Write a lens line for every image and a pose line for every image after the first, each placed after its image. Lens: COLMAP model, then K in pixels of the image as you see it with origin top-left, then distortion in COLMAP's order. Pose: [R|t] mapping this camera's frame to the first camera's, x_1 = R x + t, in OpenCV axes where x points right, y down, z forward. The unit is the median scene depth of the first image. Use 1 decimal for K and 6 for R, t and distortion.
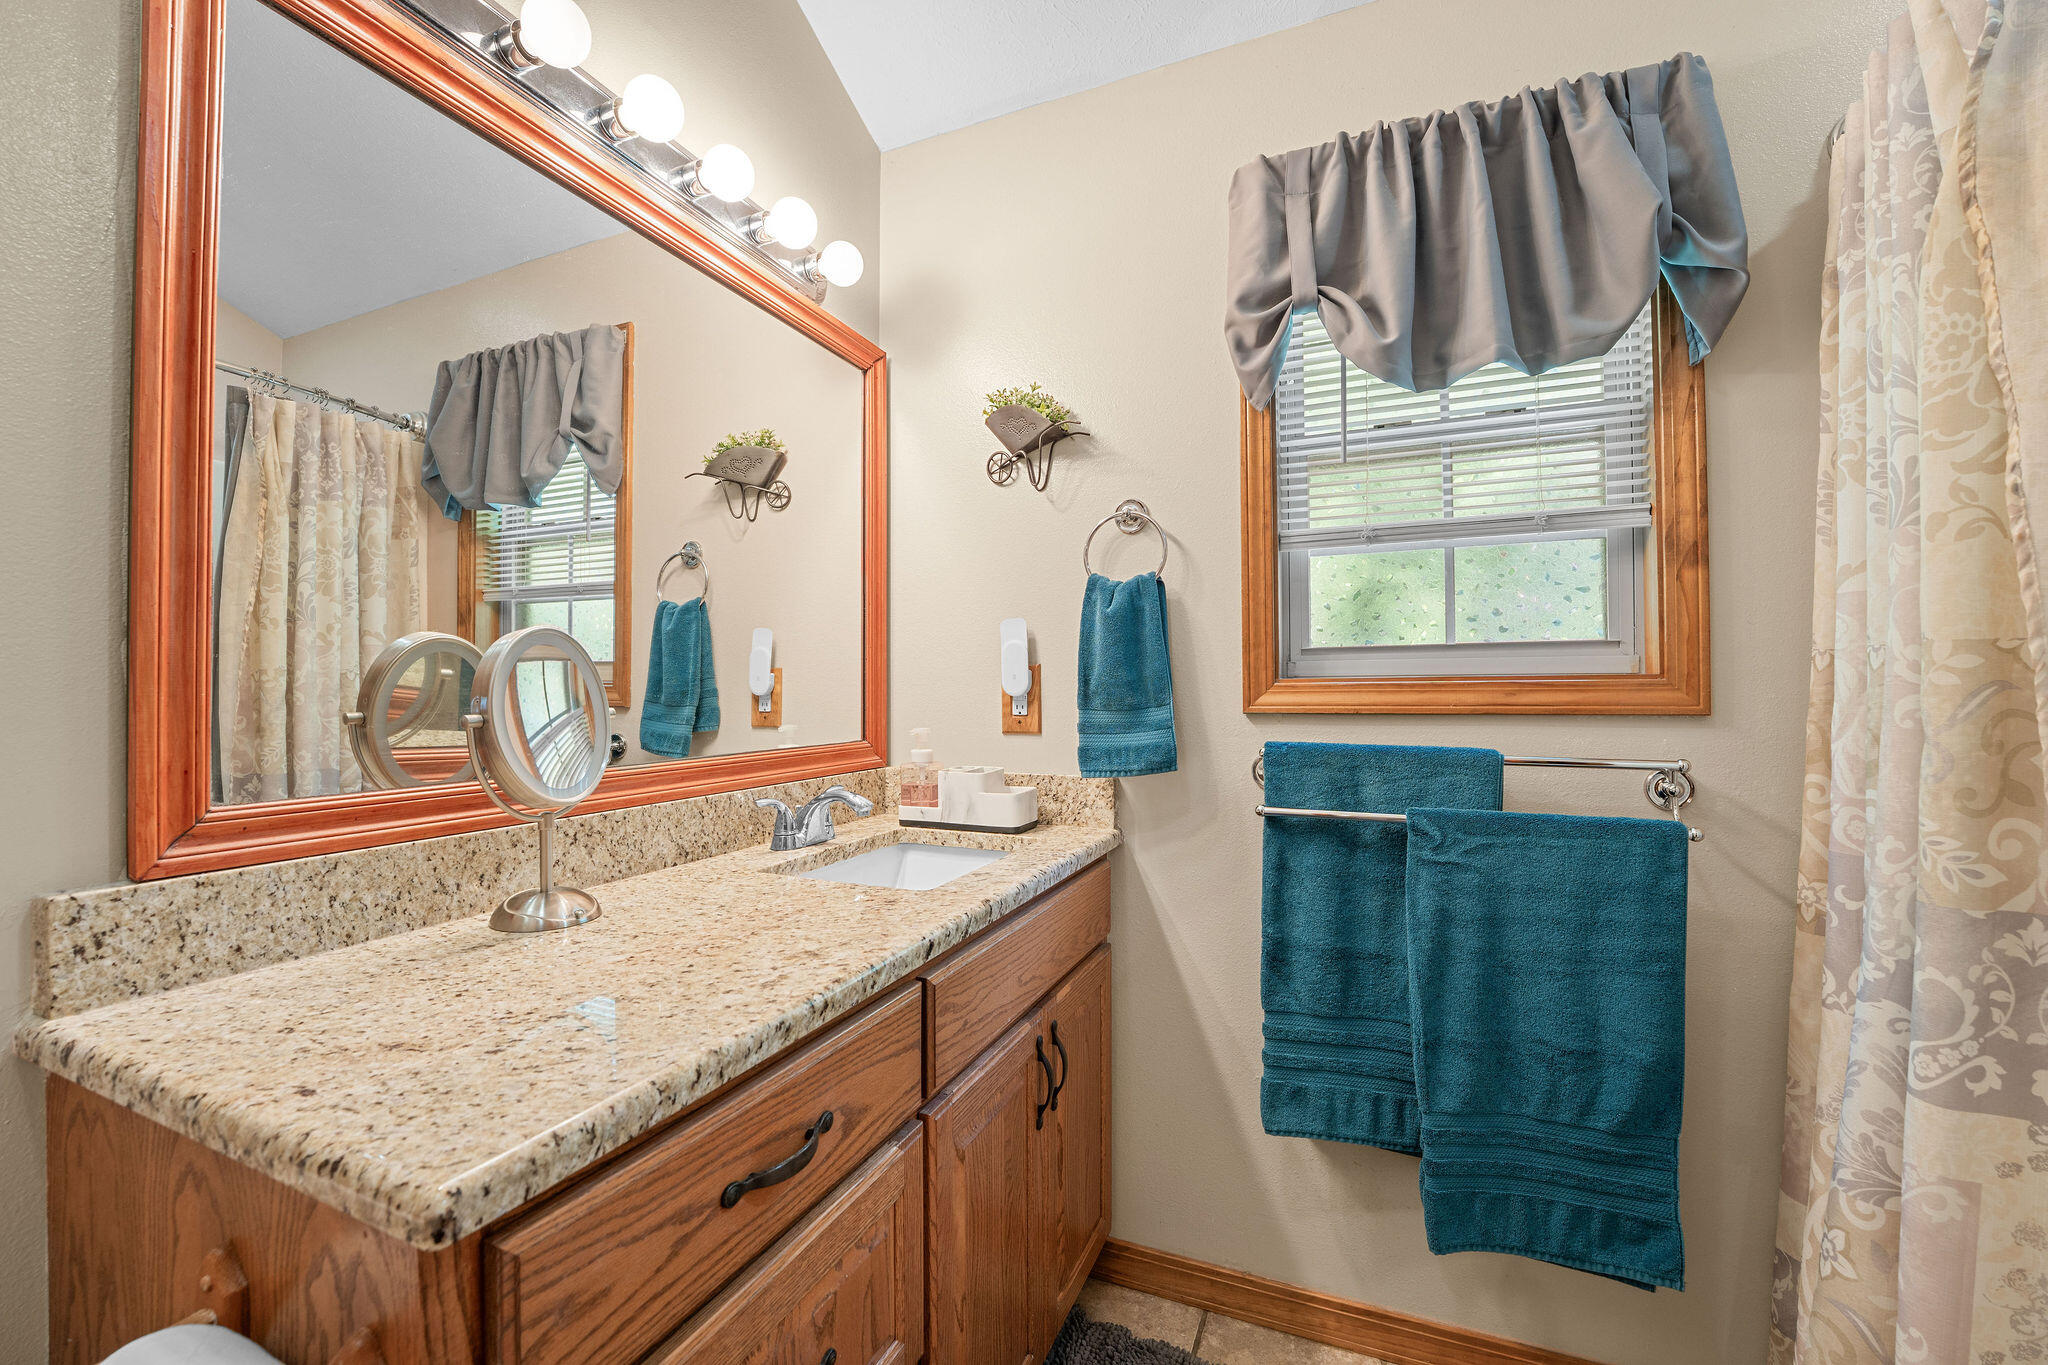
lens RADIAL K [[808.6, 0, 995.0], [0, 808.6, 686.9], [0, 0, 1]] dist [-0.028355, -0.000053]
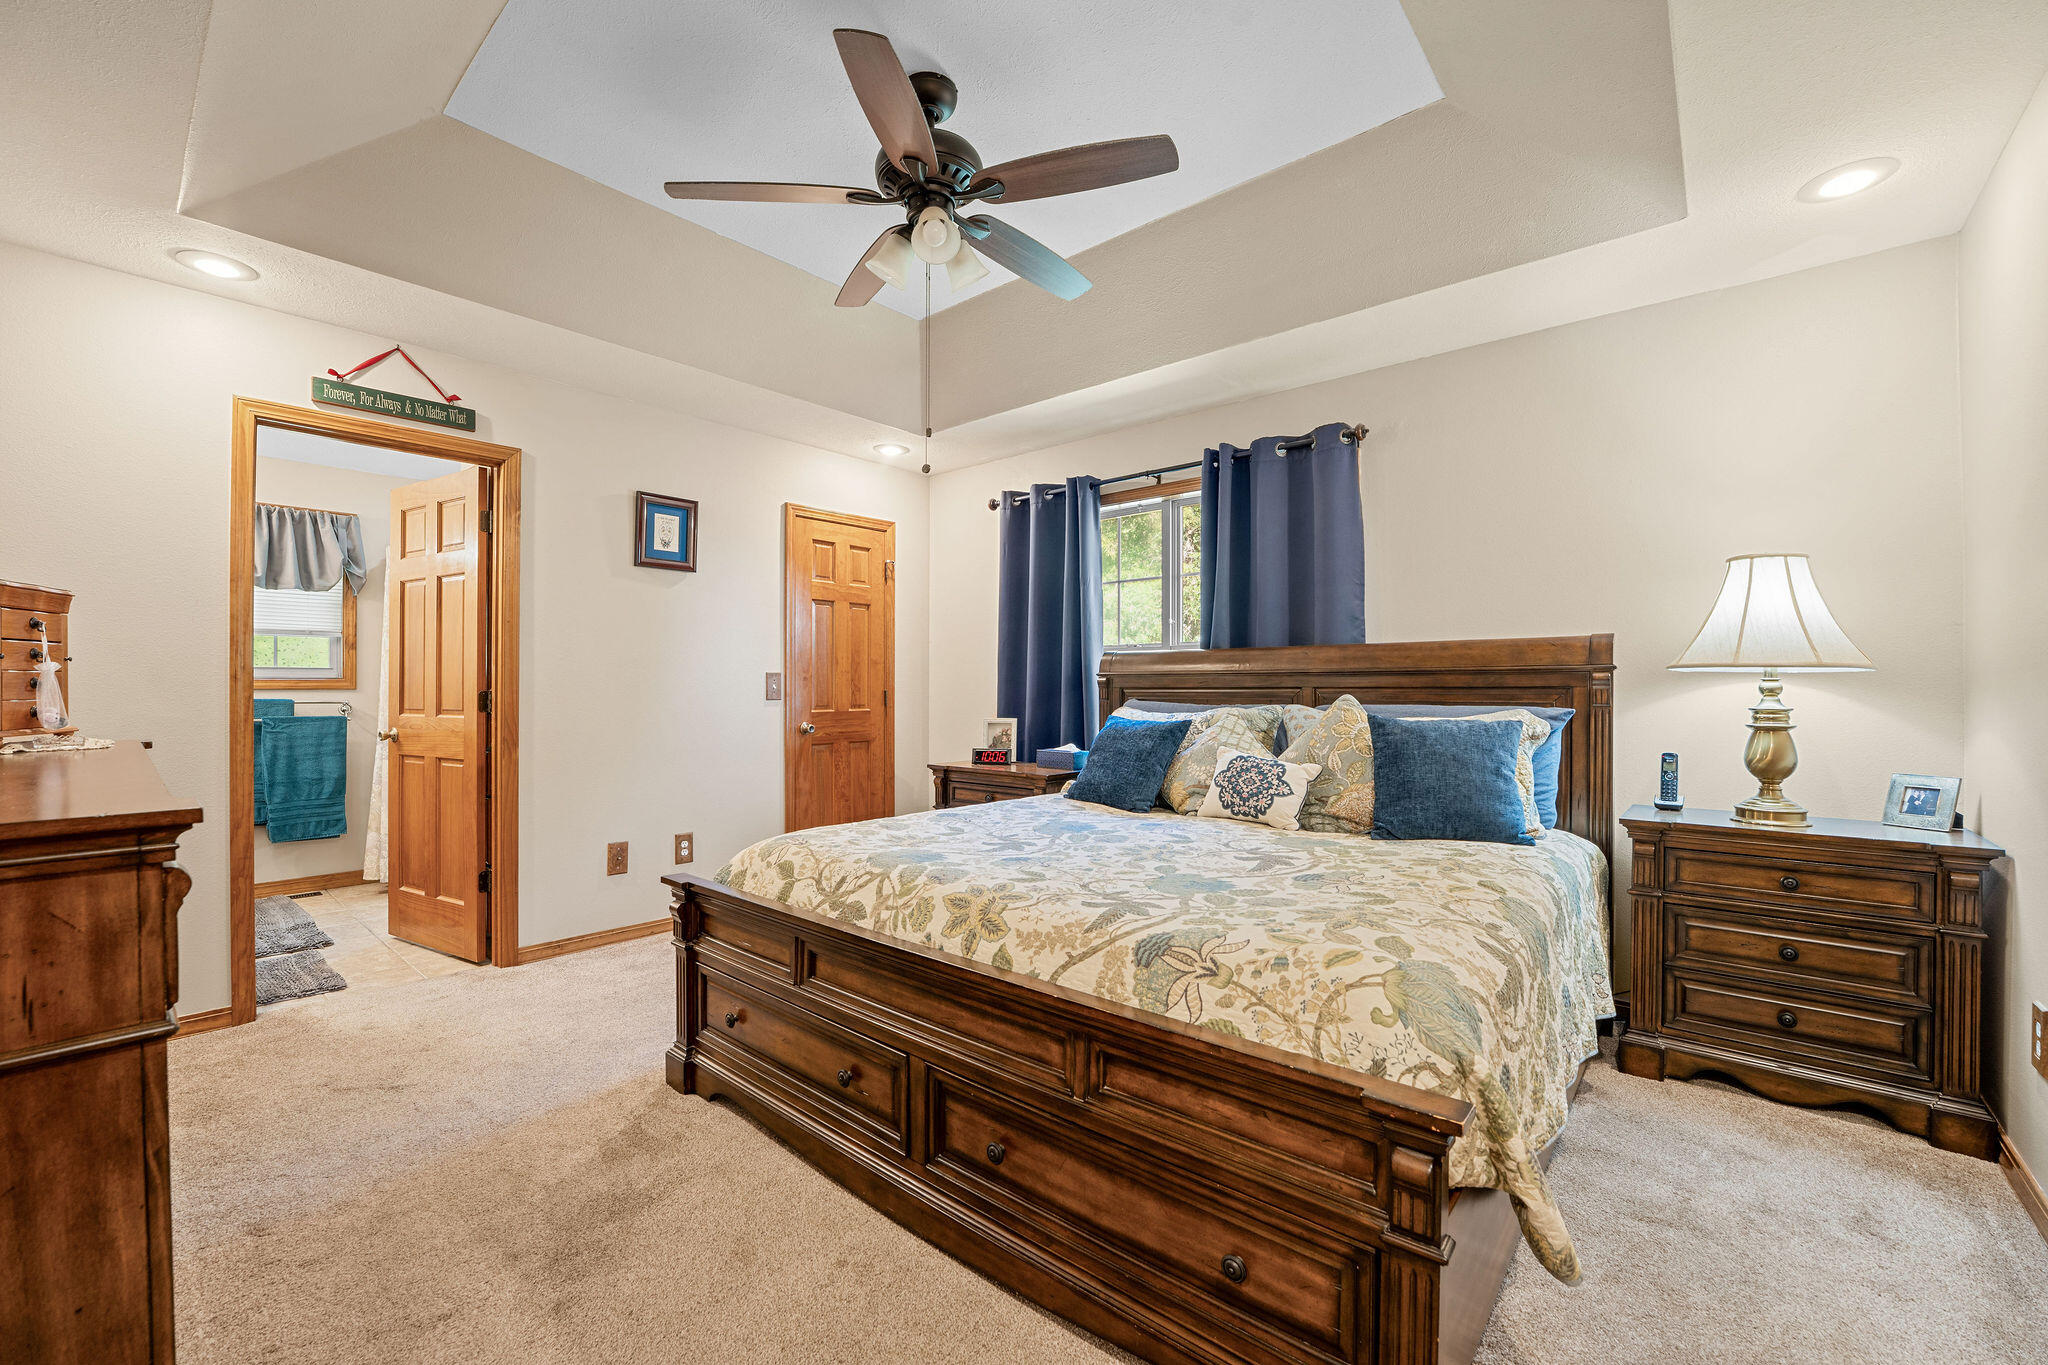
lens RADIAL K [[835.6, 0, 1017.6], [0, 835.6, 690.1], [0, 0, 1]] dist [-0.022972, 0.003492]
pose [[0.288805, 0.004364, 0.957378, -1.911295], [-0.009073, 0.999957, -0.001822, 0.019689], [-0.957345, -0.008160, 0.288832, -3.092483]]
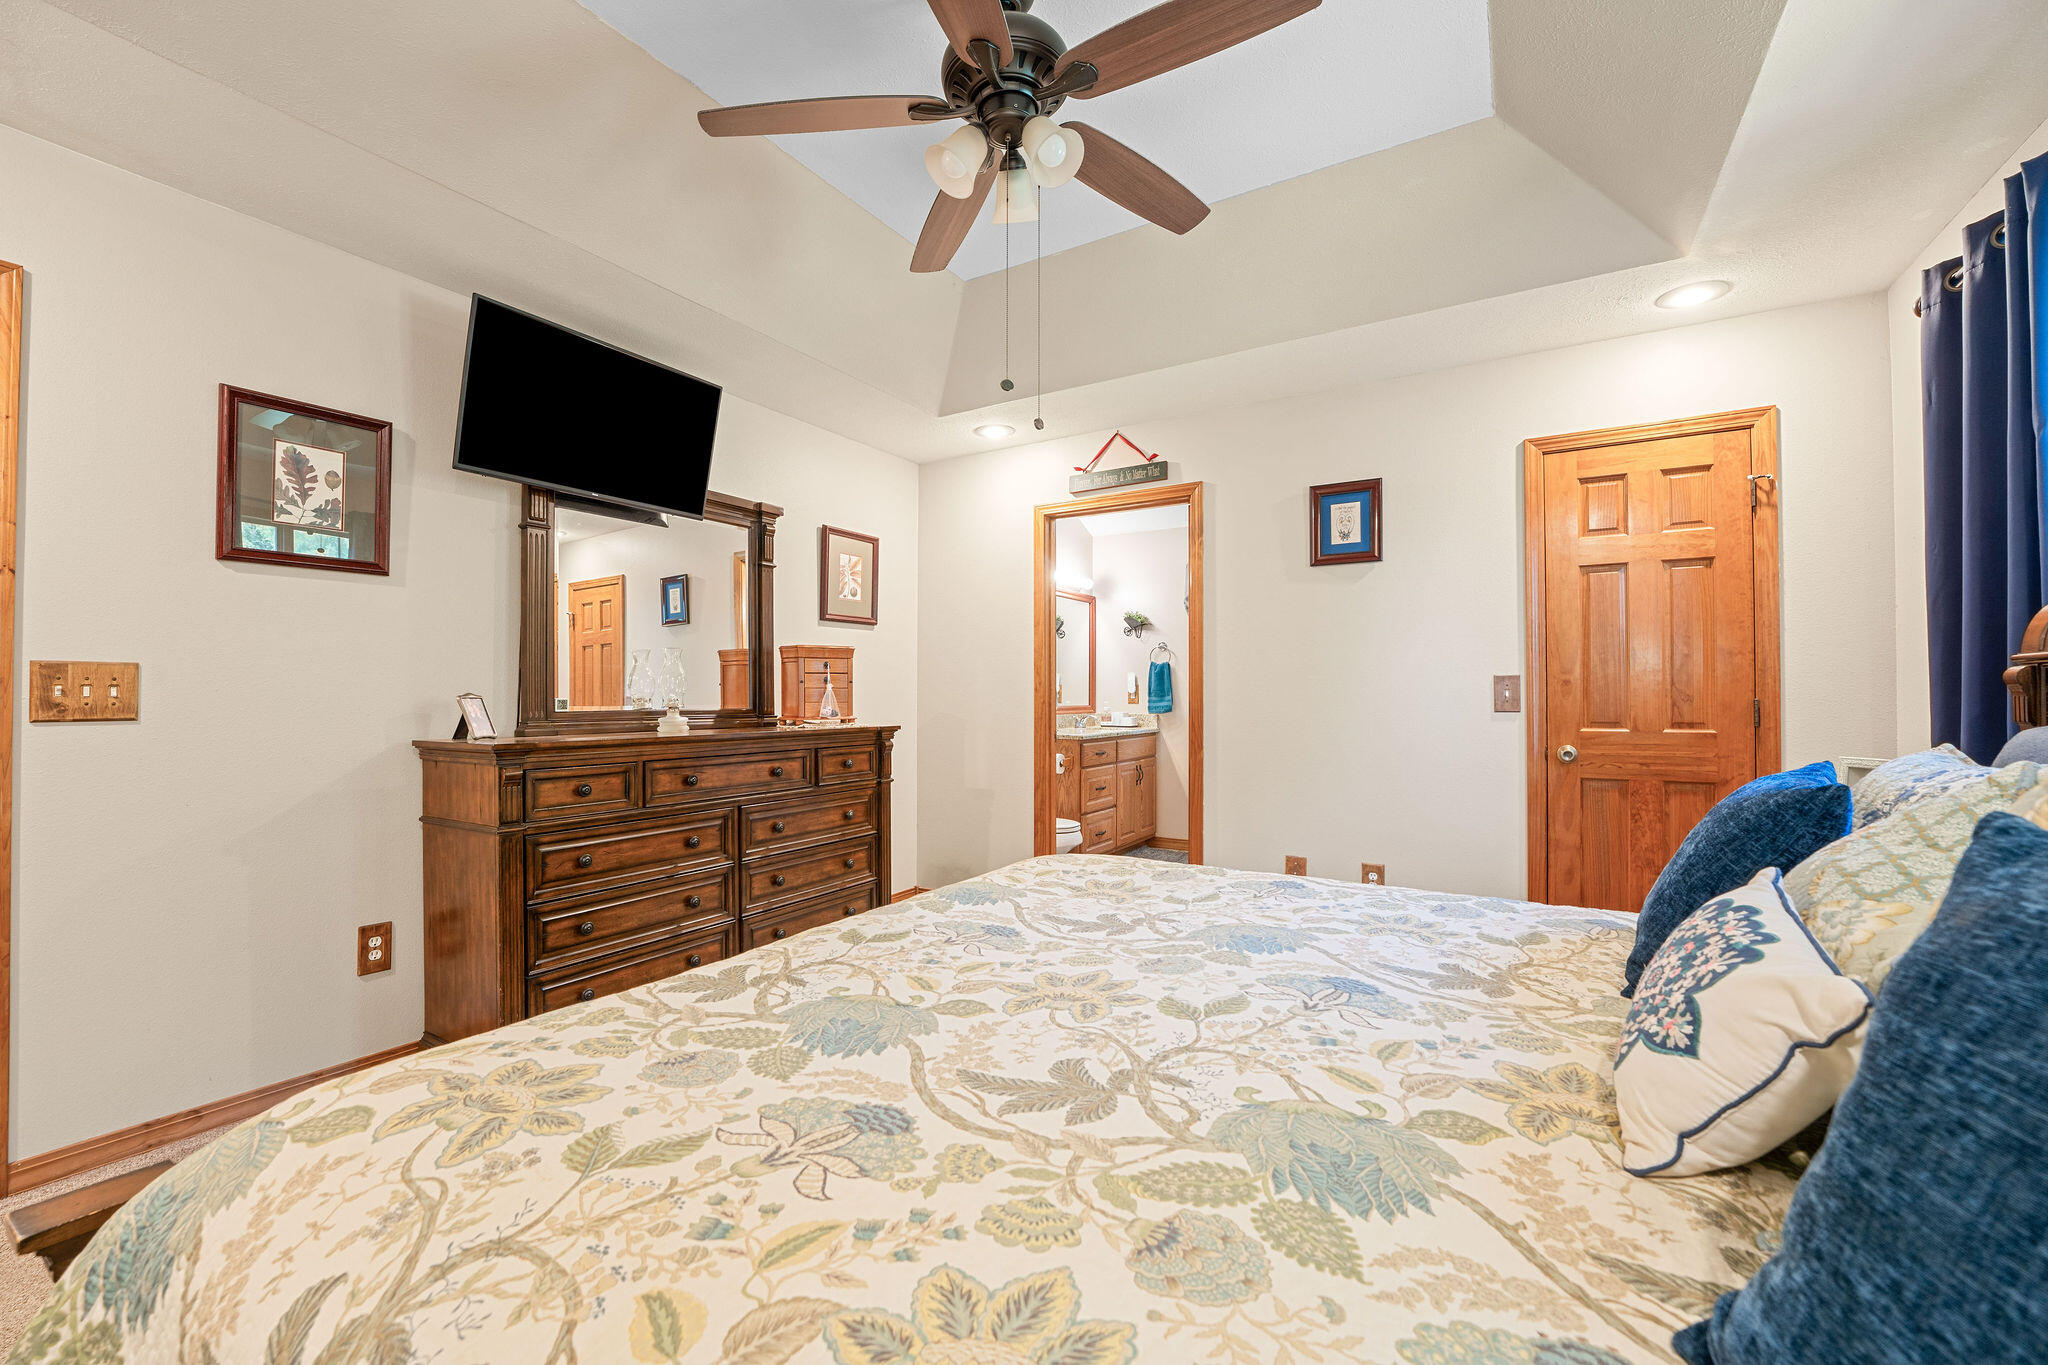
lens RADIAL K [[808.6, 0, 995.0], [0, 808.6, 686.9], [0, 0, 1]] dist [-0.028355, -0.000053]
pose [[0.991222, 0.004502, -0.132135, -0.143865], [-0.005106, 0.999978, -0.004235, 0.003120], [0.132113, 0.004872, 0.991223, -3.740298]]
